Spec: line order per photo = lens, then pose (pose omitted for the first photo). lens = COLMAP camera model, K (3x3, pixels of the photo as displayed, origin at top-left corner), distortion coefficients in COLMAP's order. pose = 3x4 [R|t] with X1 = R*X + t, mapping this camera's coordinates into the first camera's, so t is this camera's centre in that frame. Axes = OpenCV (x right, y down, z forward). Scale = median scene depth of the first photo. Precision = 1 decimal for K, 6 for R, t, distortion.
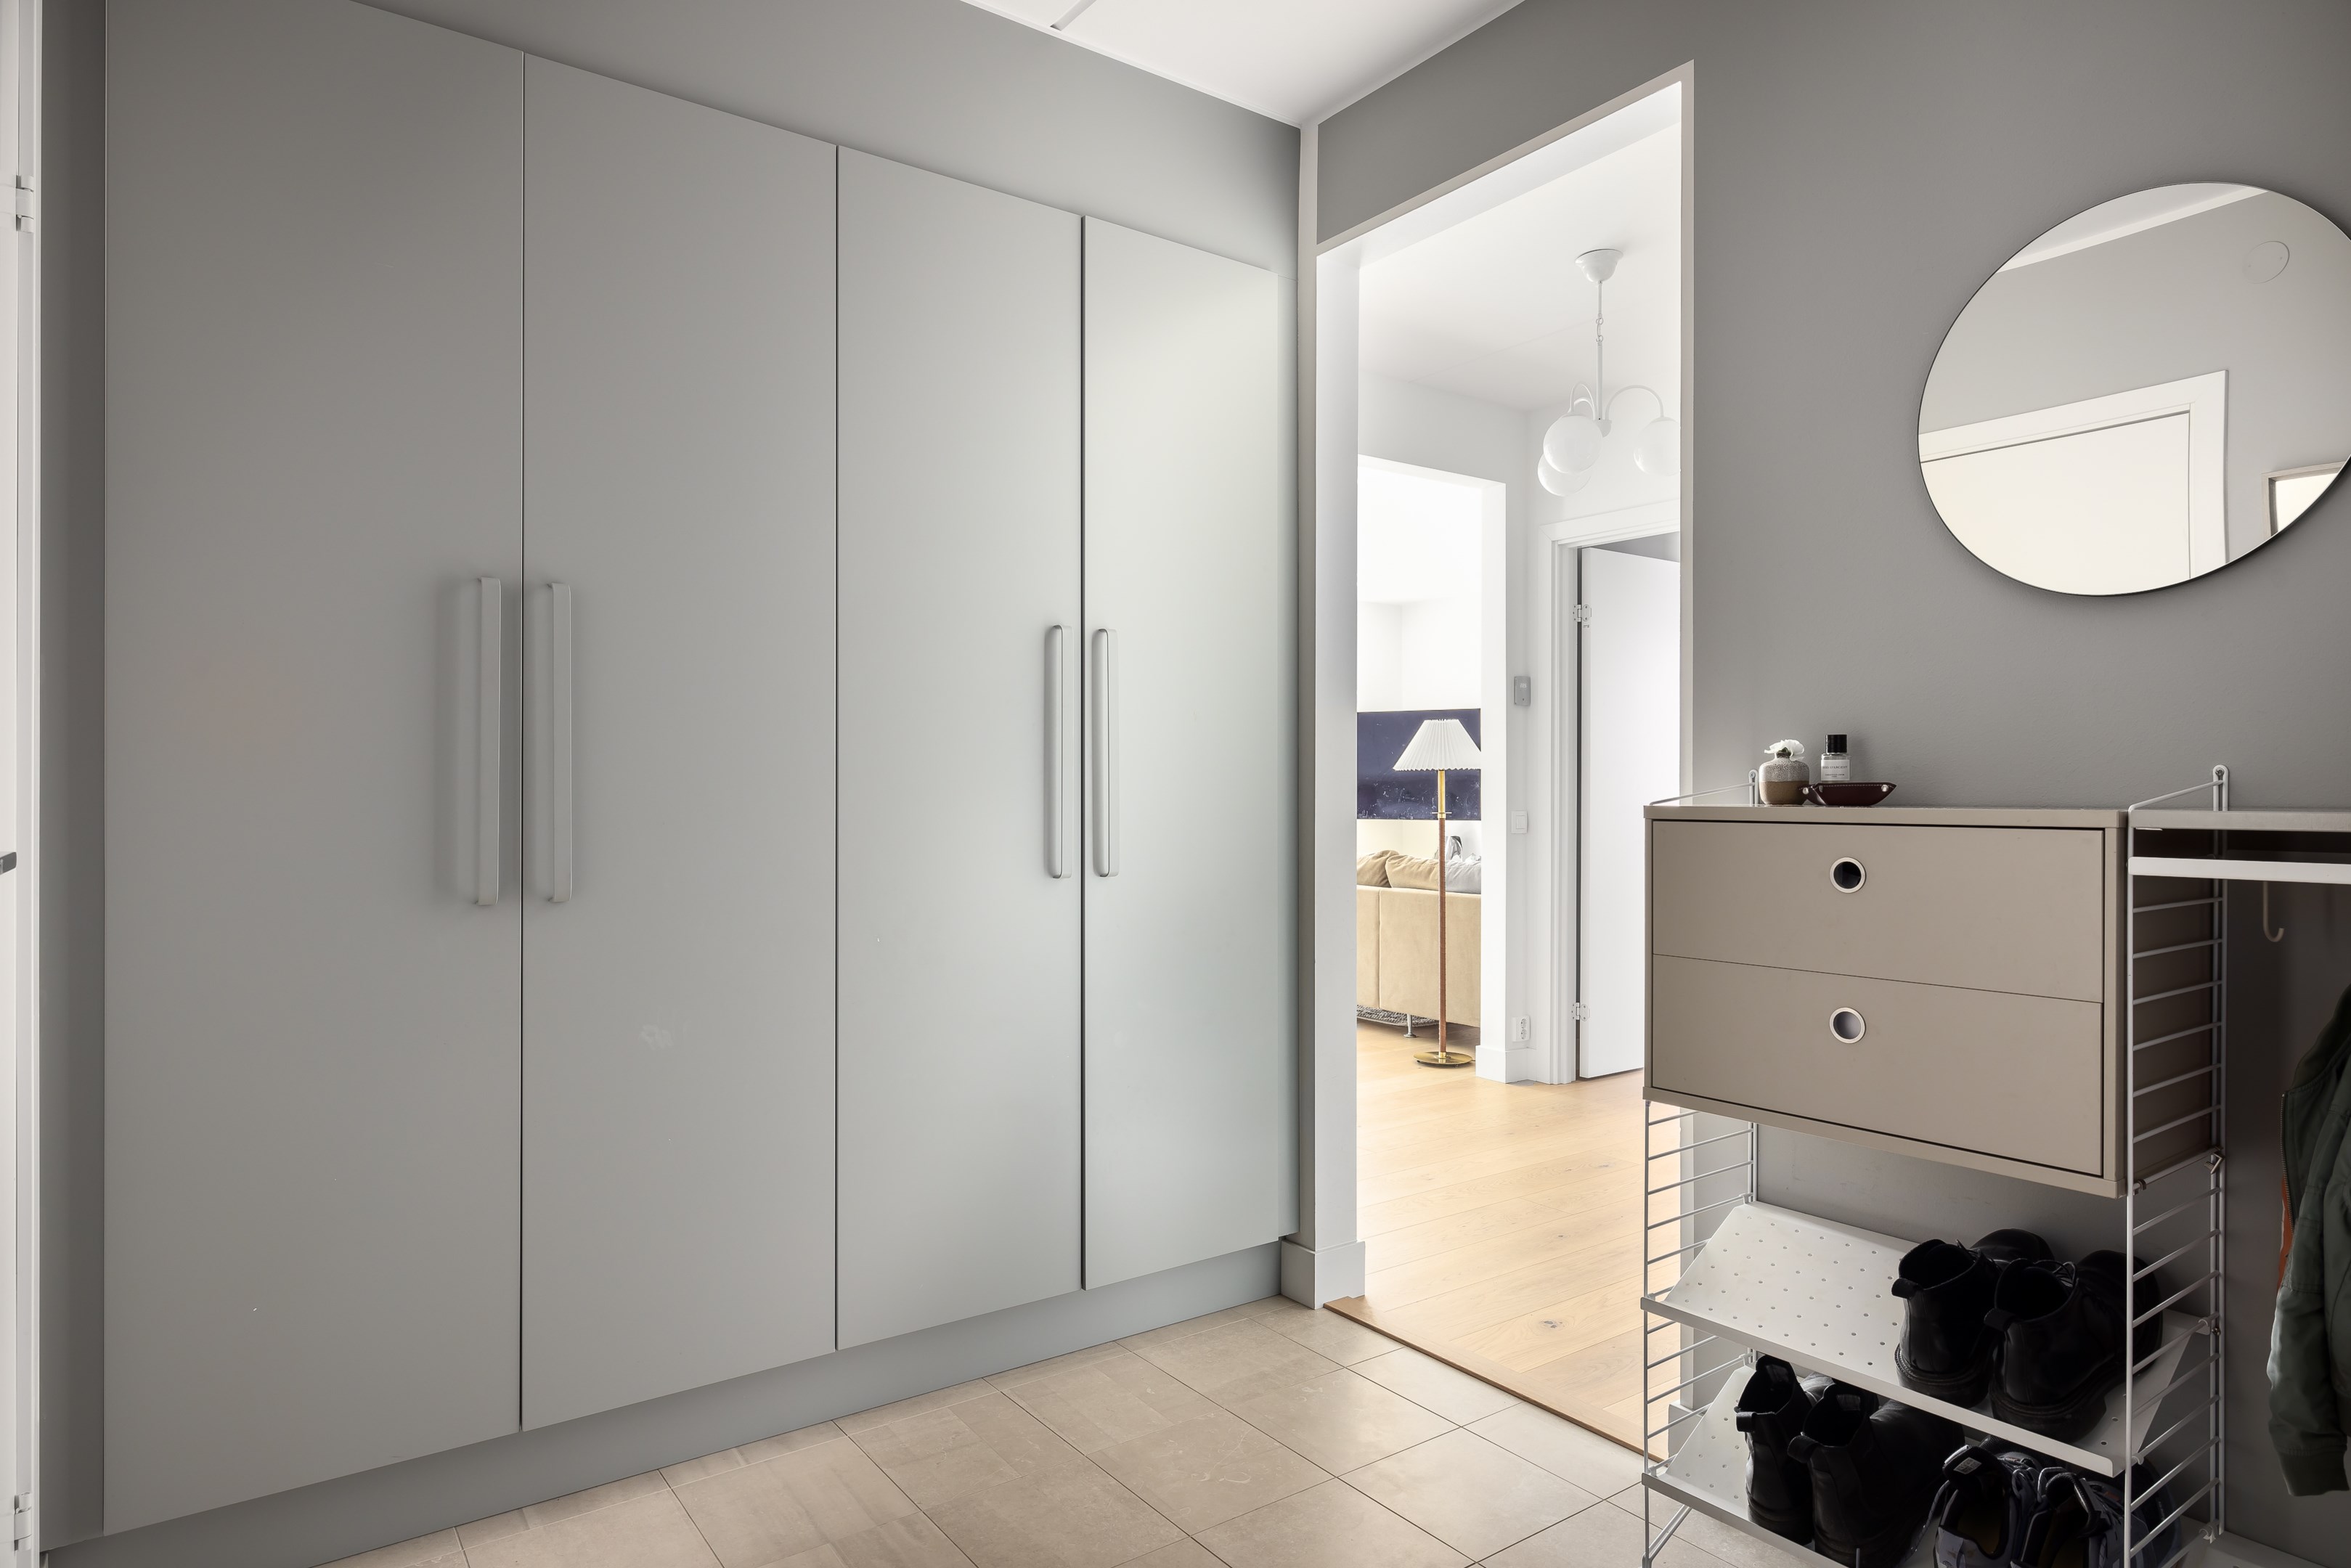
lens RADIAL K [[1337.7, 0, 1175.5], [0, 1337.7, 784.0], [0, 0, 1]] dist [-0.000641, -0.000183]
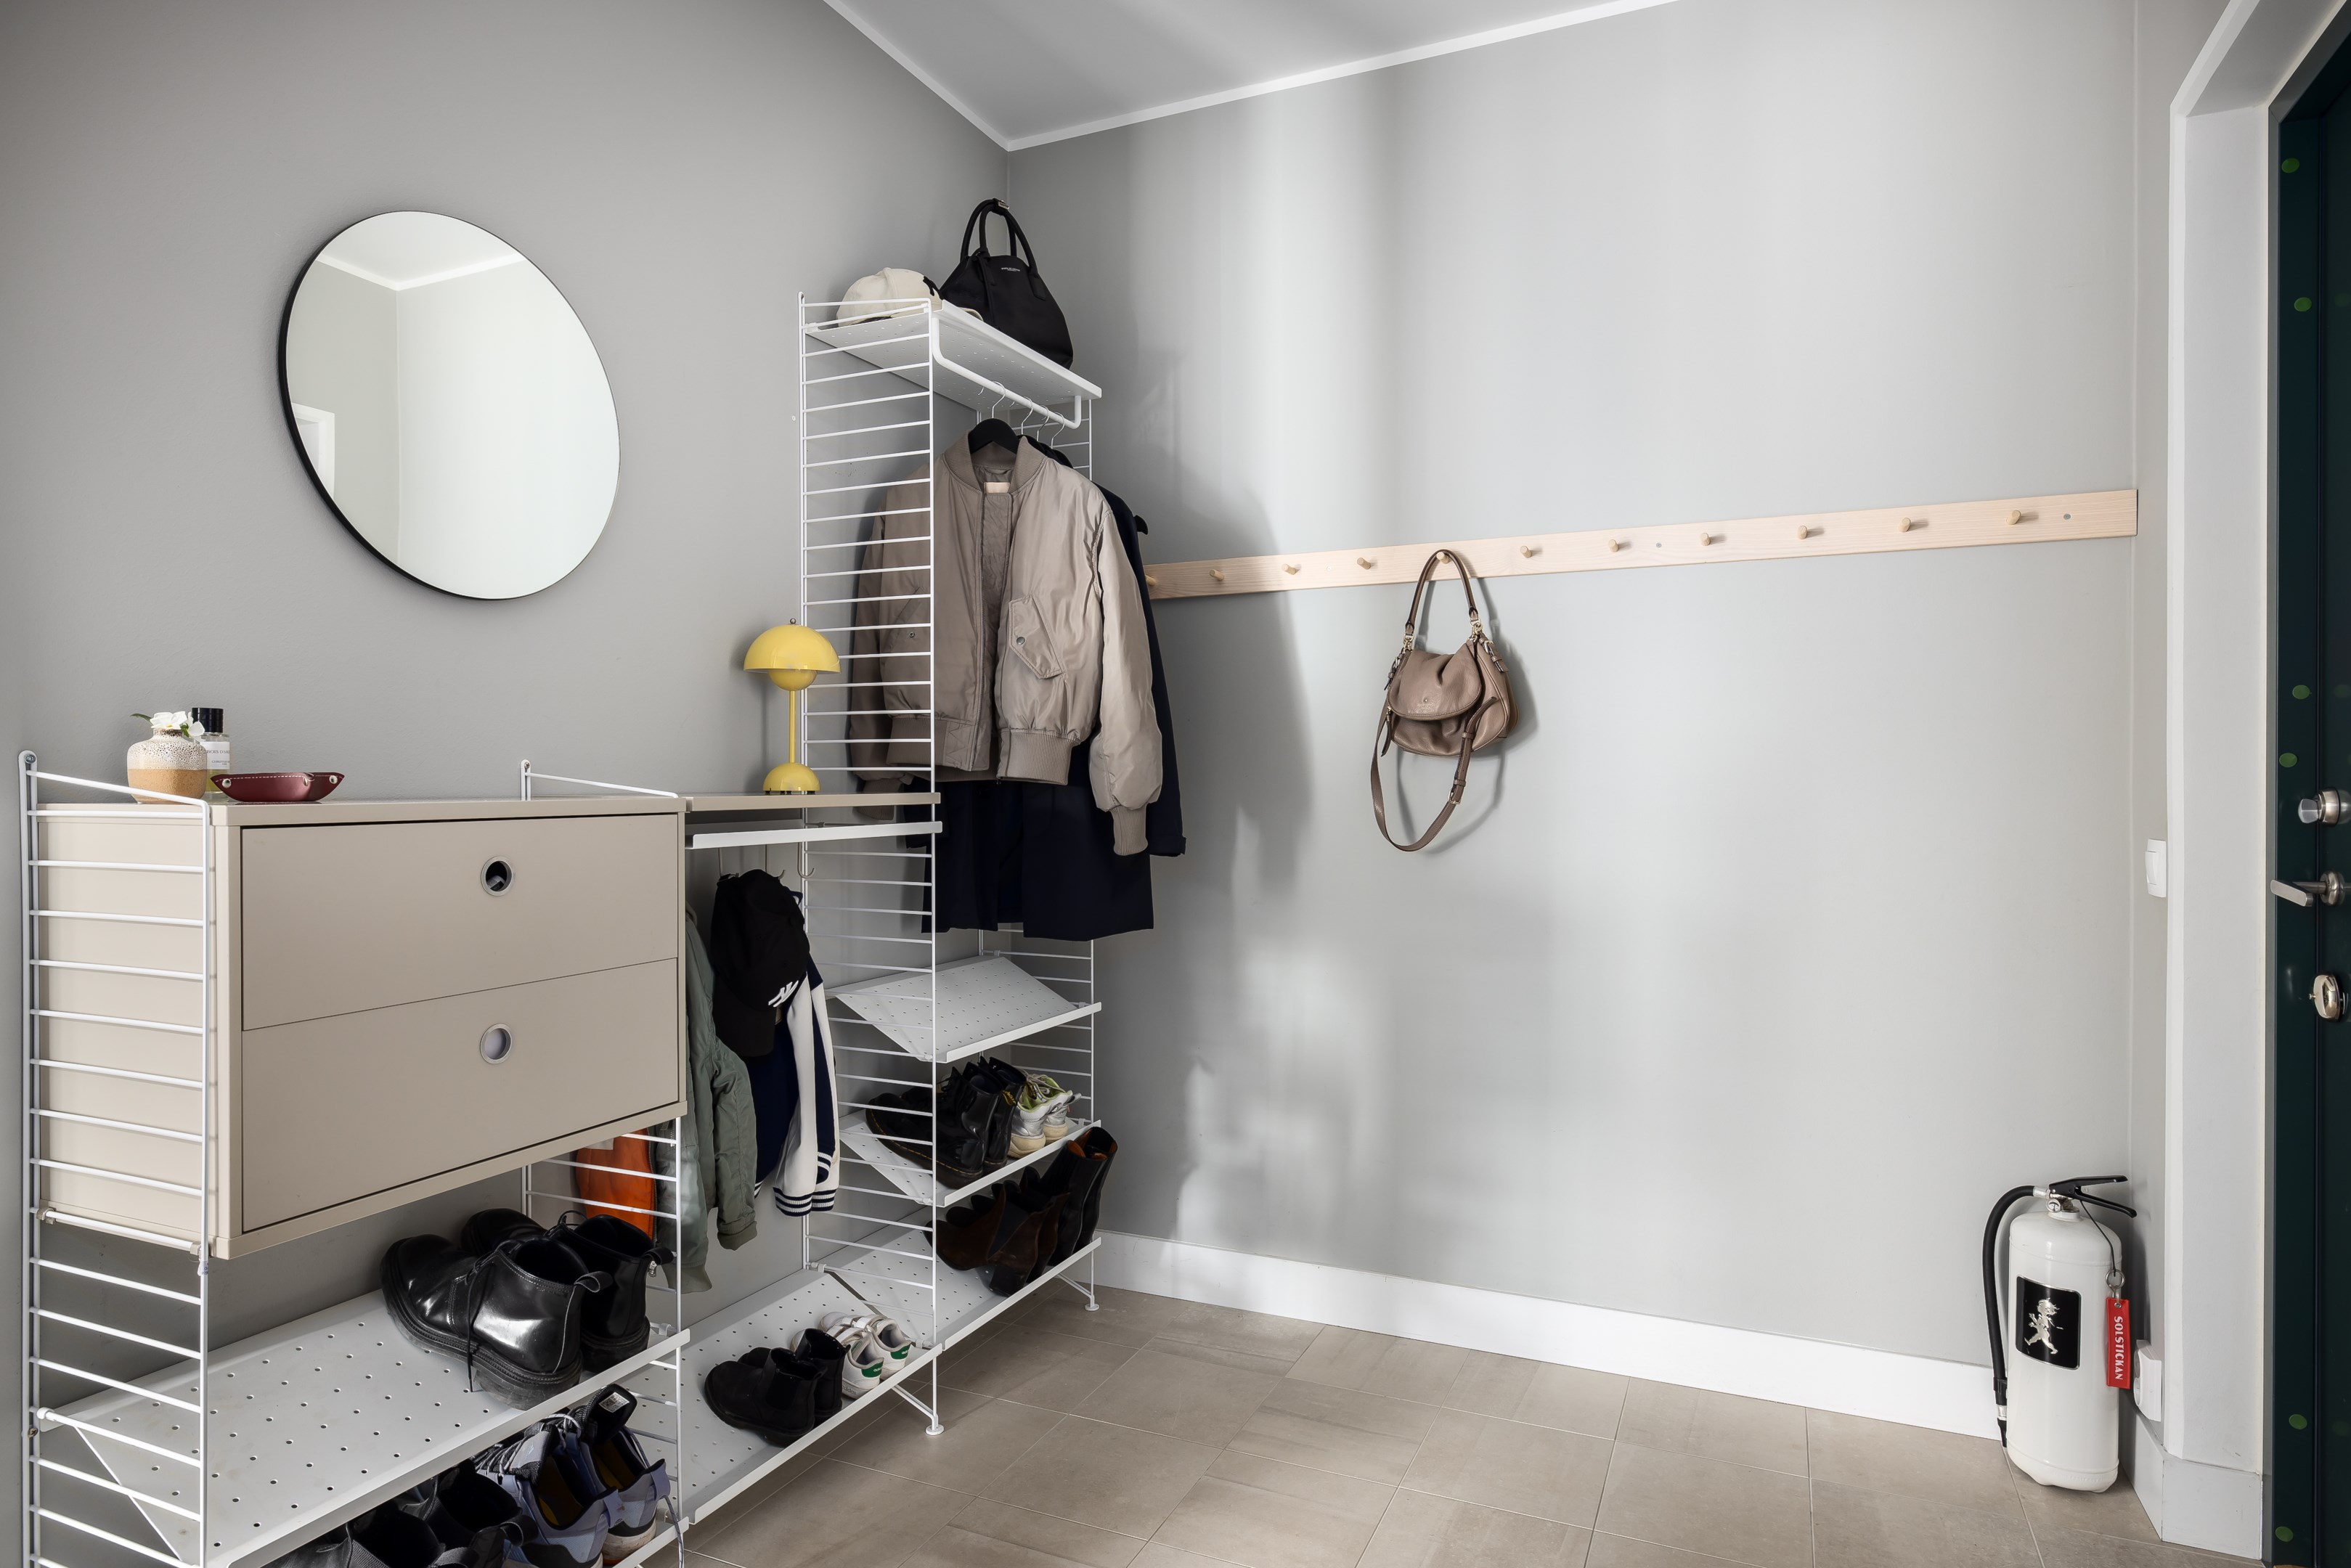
lens RADIAL K [[1337.7, 0, 1175.5], [0, 1337.7, 784.0], [0, 0, 1]] dist [-0.000641, -0.000183]
pose [[-0.503079, -0.003471, 0.864234, -0.473177], [-0.005217, 0.999986, 0.000979, 0.002694], [-0.864225, -0.004016, -0.503090, 1.000280]]
